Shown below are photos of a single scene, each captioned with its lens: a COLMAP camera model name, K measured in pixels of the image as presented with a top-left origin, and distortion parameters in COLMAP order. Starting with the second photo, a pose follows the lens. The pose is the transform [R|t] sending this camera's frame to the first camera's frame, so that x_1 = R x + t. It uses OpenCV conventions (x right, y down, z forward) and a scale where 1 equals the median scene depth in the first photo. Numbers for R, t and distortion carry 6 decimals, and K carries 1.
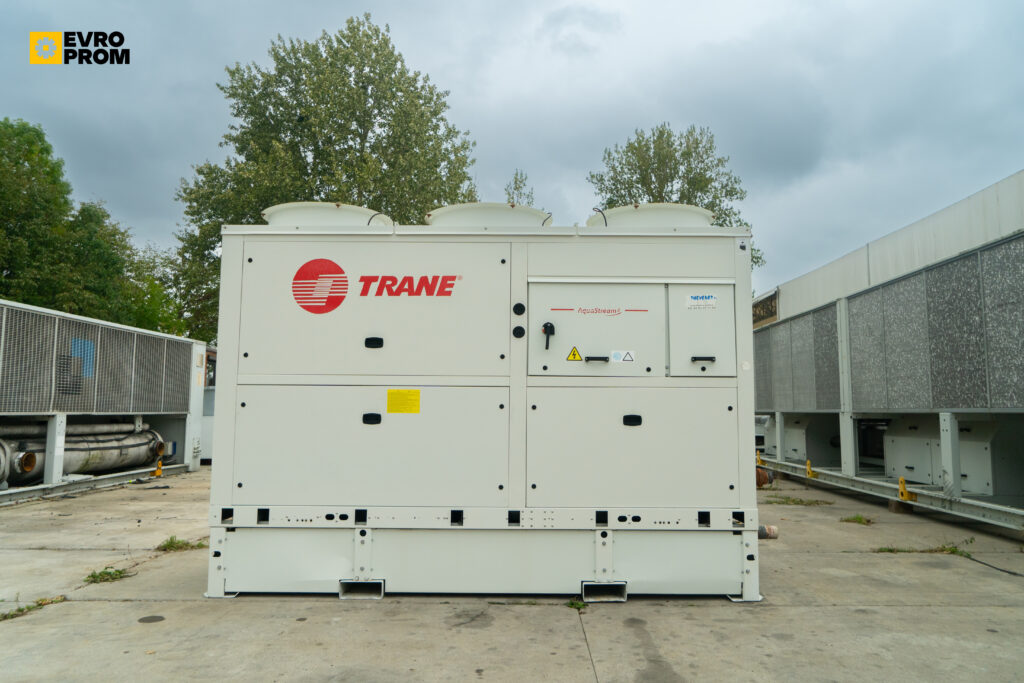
lens RADIAL K [[708.4, 0, 512.0], [0, 708.4, 341.5], [0, 0, 1]] dist [-0.029036, -0.000801]
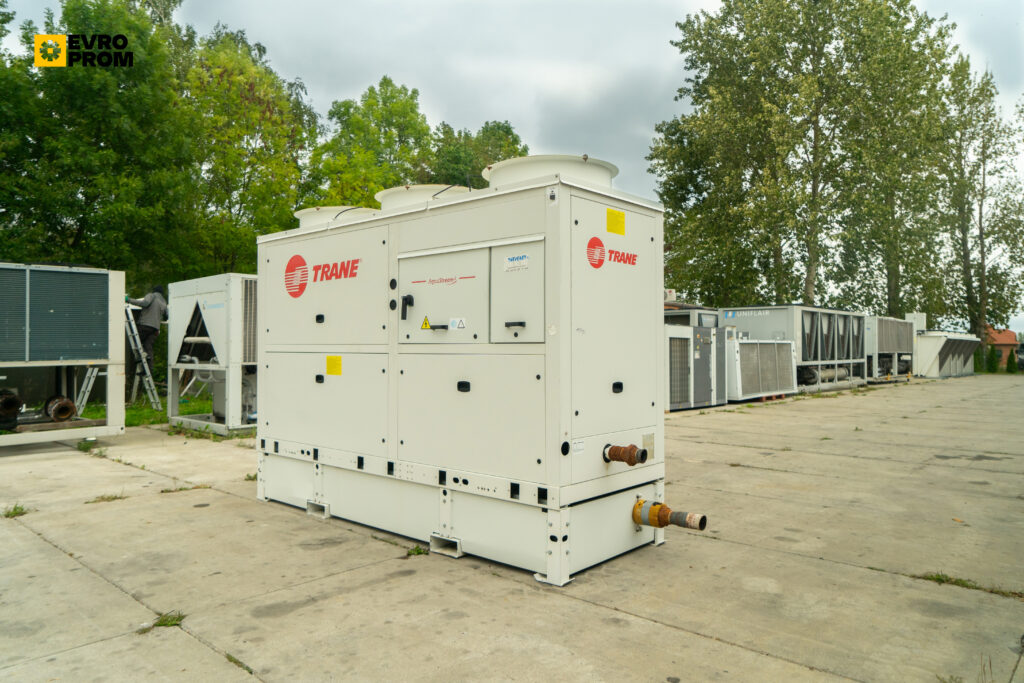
lens RADIAL K [[708.4, 0, 512.0], [0, 708.4, 341.5], [0, 0, 1]] dist [-0.029036, -0.000801]
pose [[0.741746, -0.011444, -0.670584, 0.893808], [0.067842, 0.996006, 0.058044, -0.007587], [0.667241, -0.088547, 0.739560, 0.293424]]
